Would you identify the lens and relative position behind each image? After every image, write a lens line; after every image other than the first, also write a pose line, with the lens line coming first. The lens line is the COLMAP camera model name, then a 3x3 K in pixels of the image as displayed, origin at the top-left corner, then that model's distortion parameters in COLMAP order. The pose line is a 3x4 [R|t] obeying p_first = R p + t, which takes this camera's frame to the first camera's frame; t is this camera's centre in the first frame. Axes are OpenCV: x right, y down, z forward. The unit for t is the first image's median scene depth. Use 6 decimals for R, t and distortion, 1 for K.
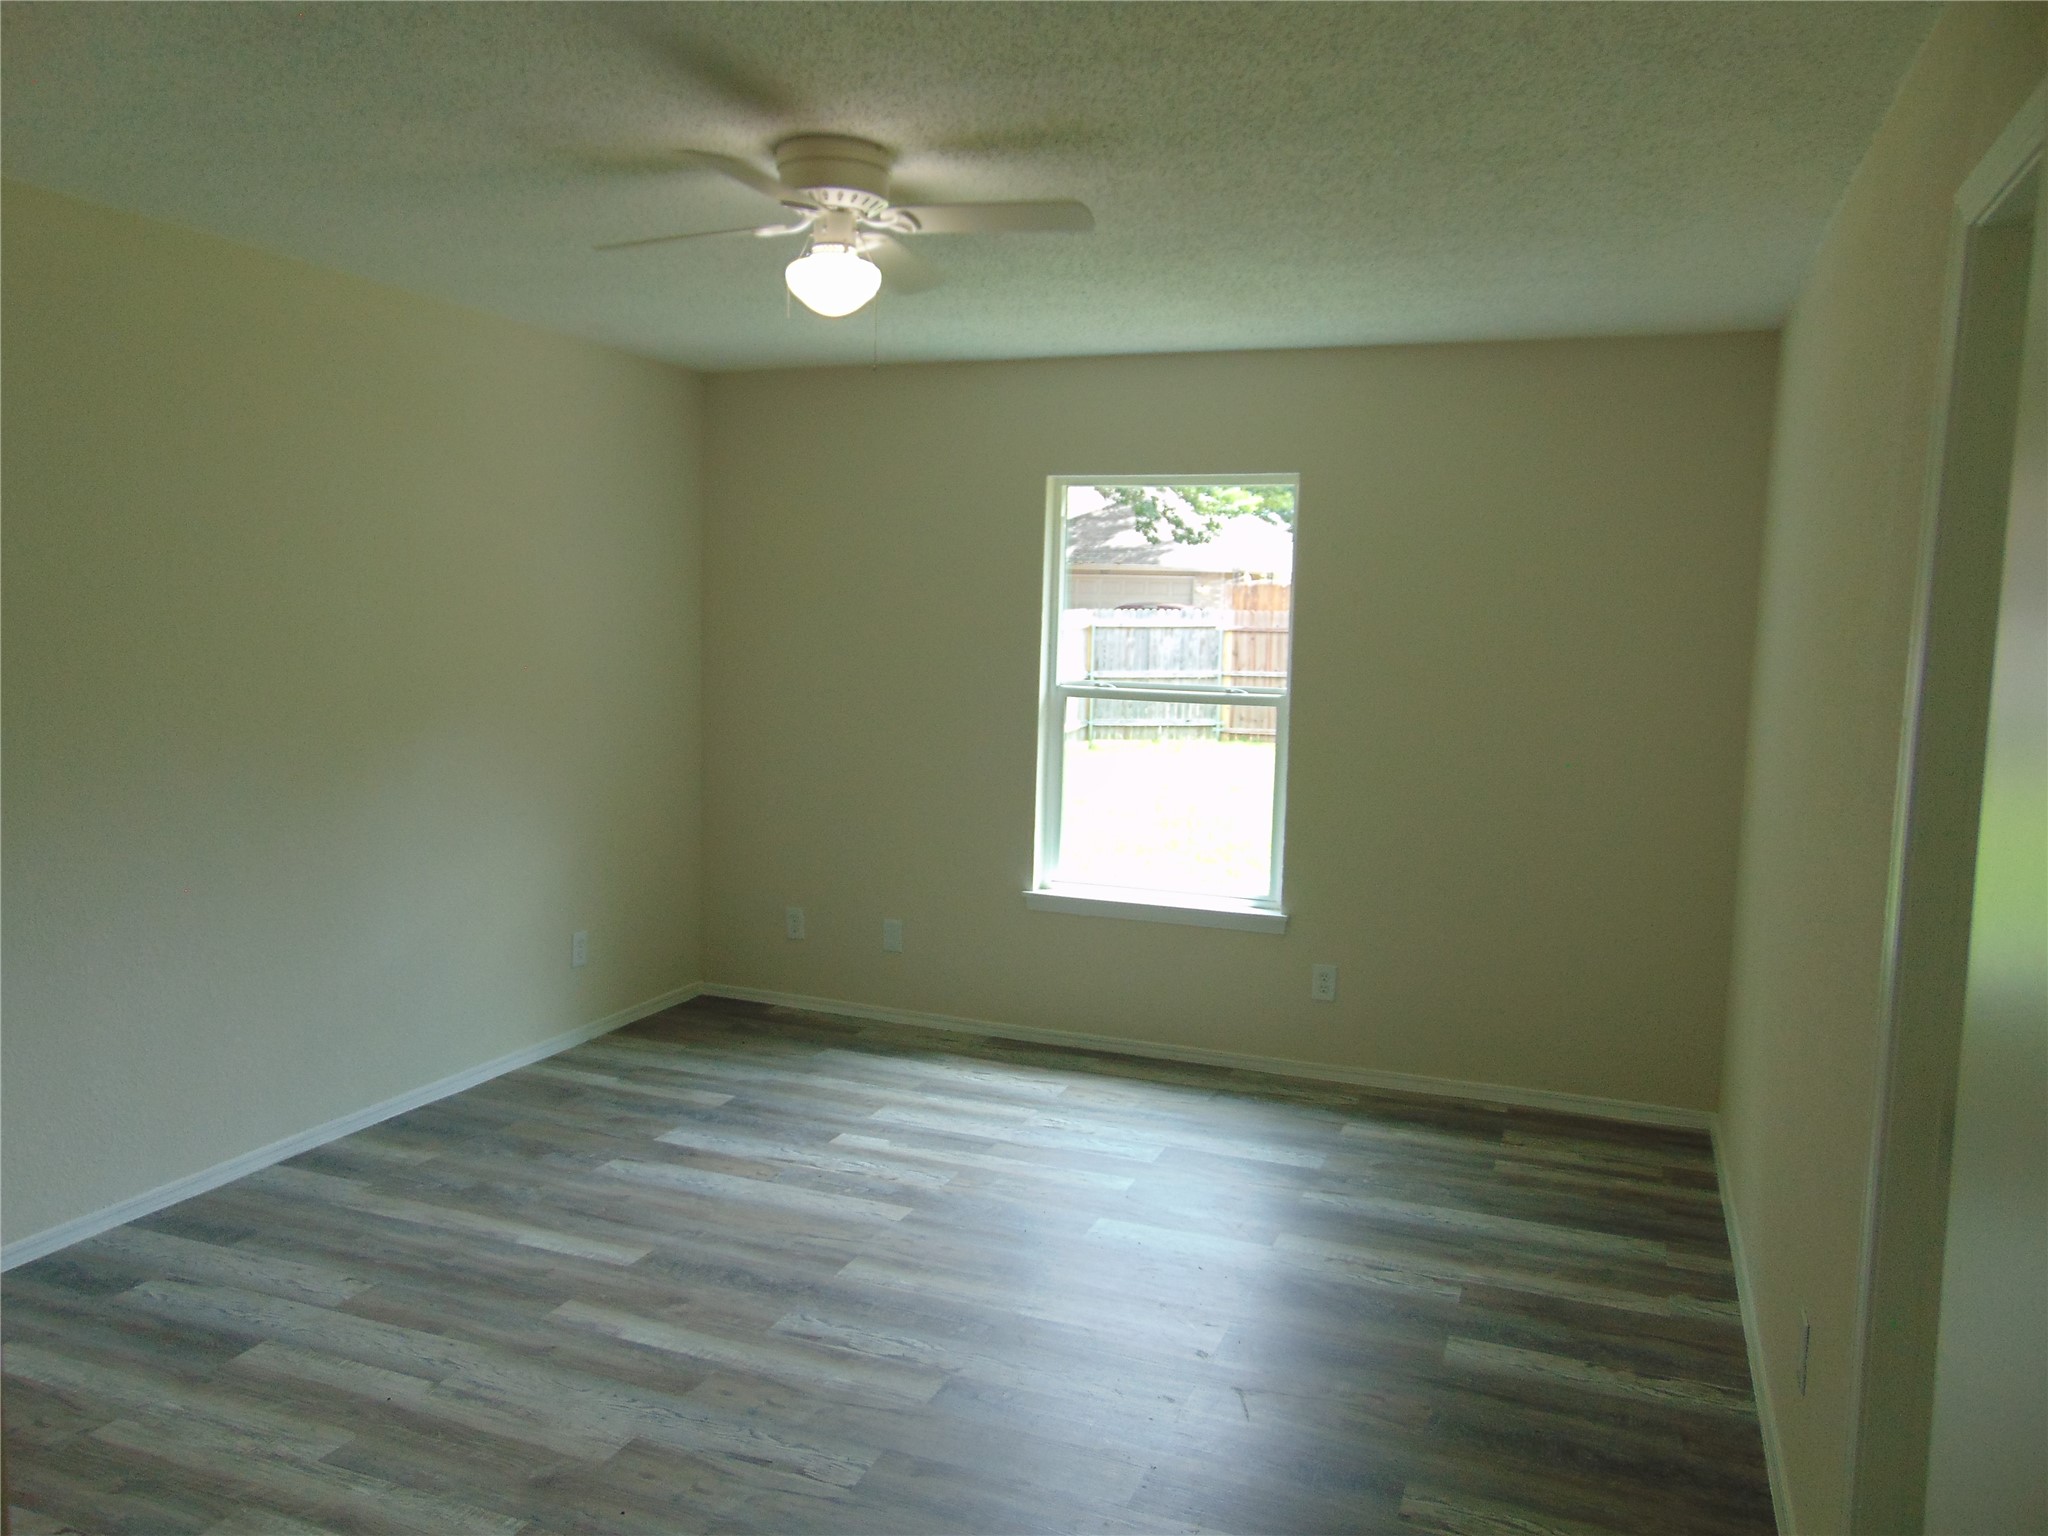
lens RADIAL K [[1543.1, 0, 1023.1], [0, 1543.1, 767.3], [0, 0, 1]] dist [-0.025692, 0.069614]
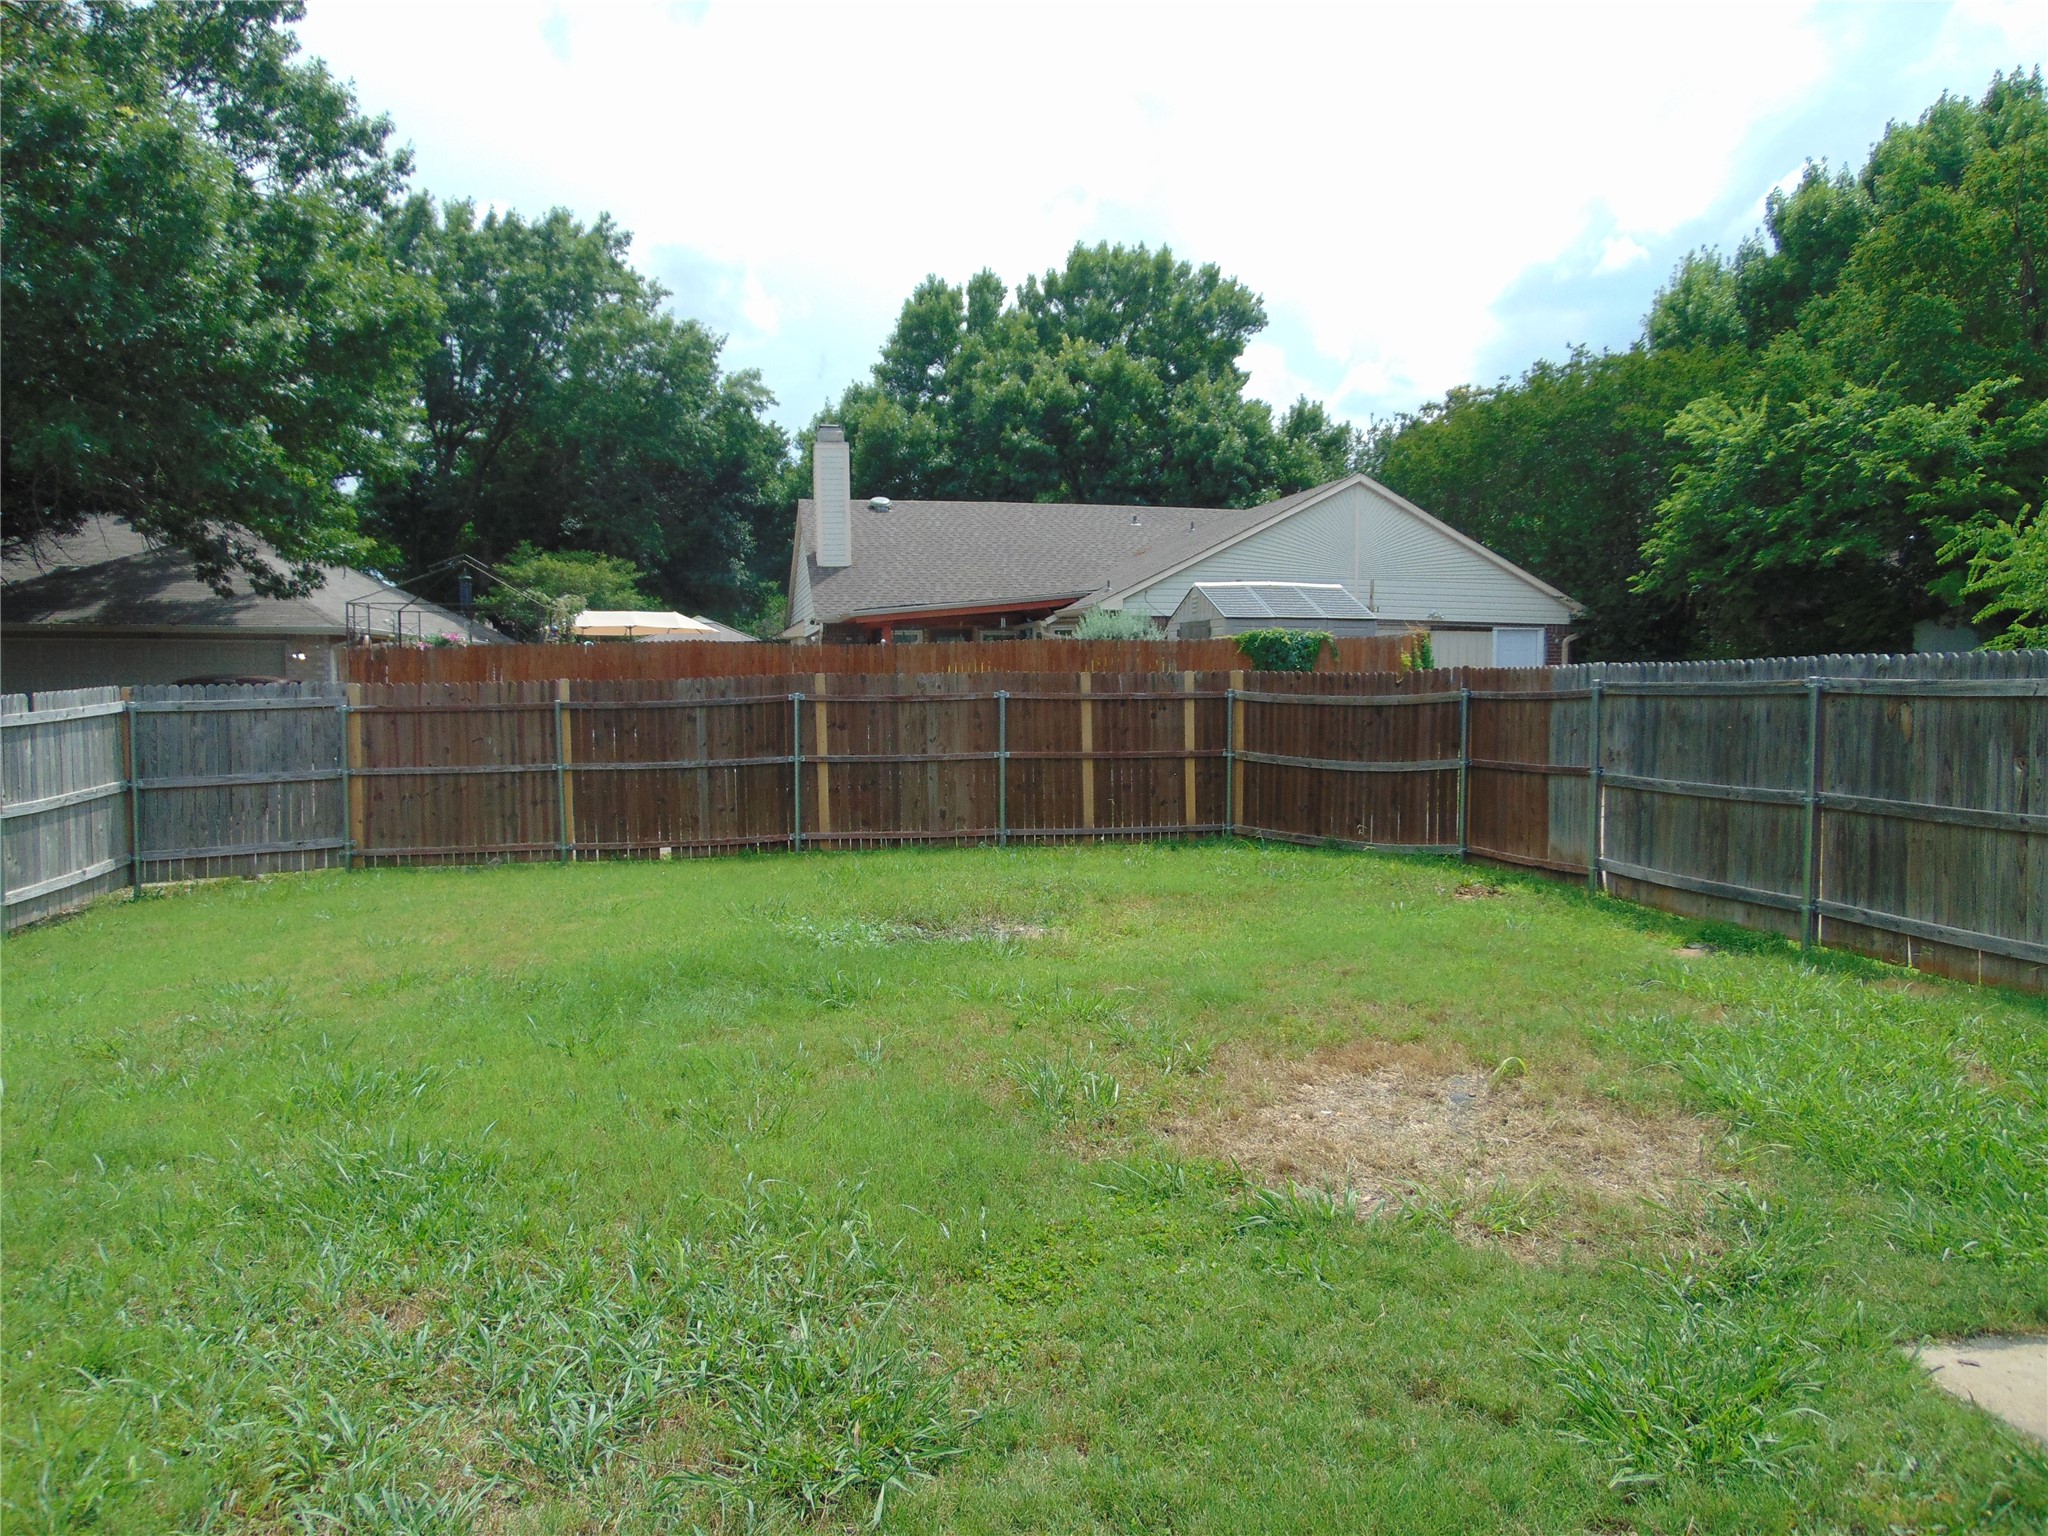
lens RADIAL K [[1543.1, 0, 1019.0], [0, 1543.1, 769.0], [0, 0, 1]] dist [-0.025692, 0.069614]
pose [[0.847691, -0.049800, 0.528147, 0.011839], [0.072210, 0.997149, -0.021876, -0.017031], [-0.525552, 0.056682, 0.848871, 0.165597]]
